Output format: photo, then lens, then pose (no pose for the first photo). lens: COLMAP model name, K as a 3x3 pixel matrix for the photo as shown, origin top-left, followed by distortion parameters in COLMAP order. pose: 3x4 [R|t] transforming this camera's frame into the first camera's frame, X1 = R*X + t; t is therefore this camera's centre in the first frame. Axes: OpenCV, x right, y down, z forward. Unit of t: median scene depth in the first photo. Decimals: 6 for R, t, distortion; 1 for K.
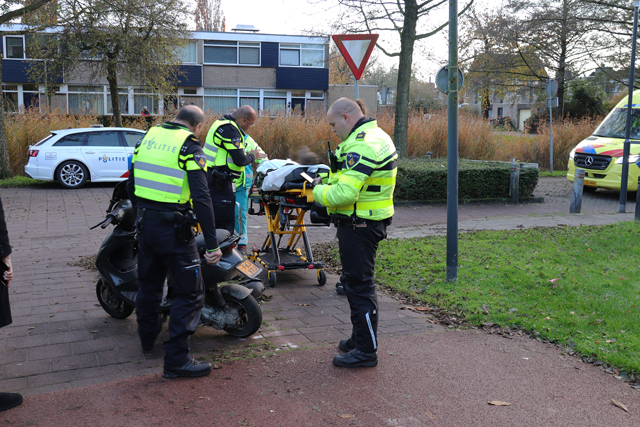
lens RADIAL K [[718.6, 0, 319.4], [0, 718.6, 196.3], [0, 0, 1]] dist [0.008476, 0.012838]
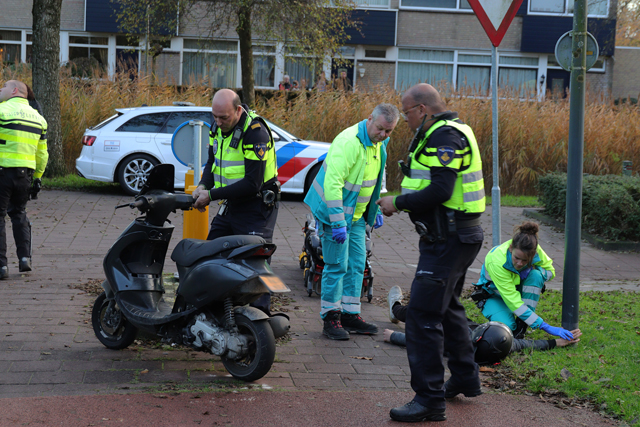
lens RADIAL K [[1278.5, 0, 320.0], [0, 1278.5, 213.5], [0, 0, 1]] dist [0.022328, 0.079531]
pose [[0.967740, 0.055529, -0.245755, 0.107277], [-0.060478, 0.998090, -0.012628, 0.010087], [0.244585, 0.027083, 0.969250, -0.104536]]
